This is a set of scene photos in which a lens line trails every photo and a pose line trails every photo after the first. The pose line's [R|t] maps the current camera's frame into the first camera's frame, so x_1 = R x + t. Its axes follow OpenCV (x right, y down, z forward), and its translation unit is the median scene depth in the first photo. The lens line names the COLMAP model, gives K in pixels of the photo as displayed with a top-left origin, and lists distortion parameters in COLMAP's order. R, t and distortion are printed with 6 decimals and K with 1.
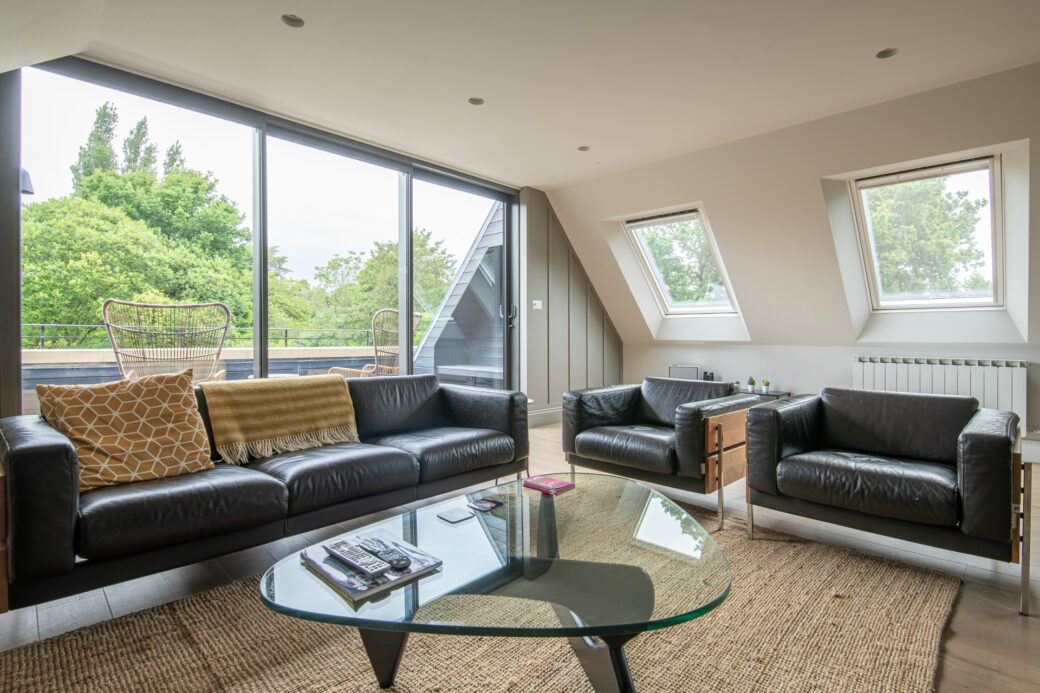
lens RADIAL K [[508.2, 0, 520.0], [0, 508.2, 346.5], [0, 0, 1]] dist [0.020465, -0.000080]
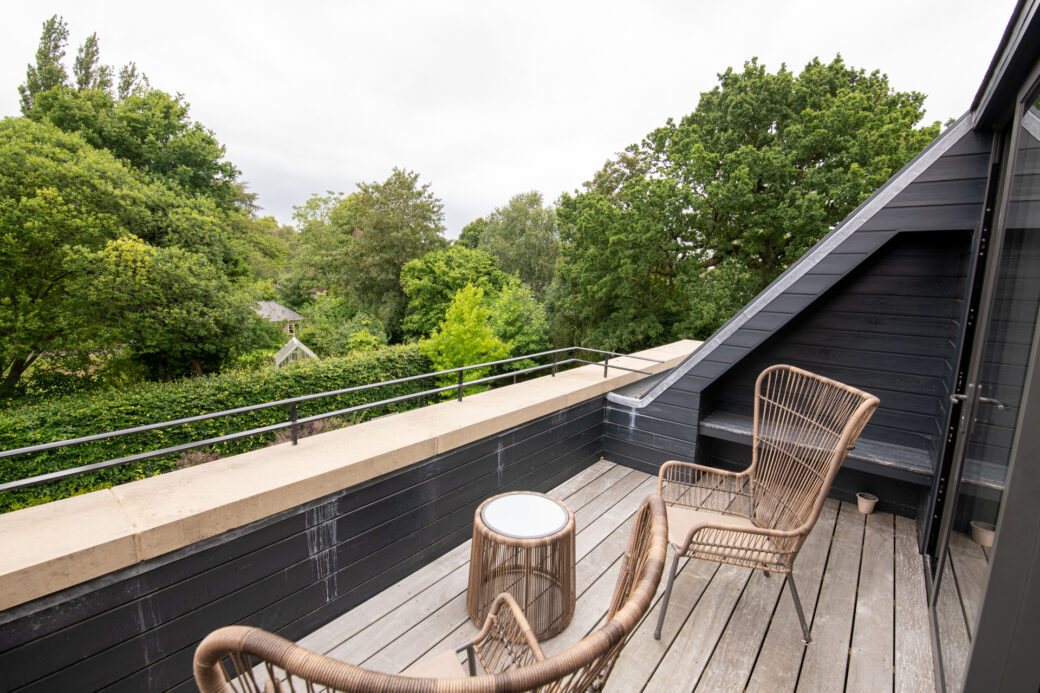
lens RADIAL K [[449.0, 0, 520.0], [0, 449.0, 346.5], [0, 0, 1]] dist [0.002414, -0.006860]
pose [[0.994492, 0.004341, 0.104722, -0.125278], [-0.018732, 0.990418, 0.136828, -0.034128], [-0.103125, -0.138036, 0.985044, 0.150205]]
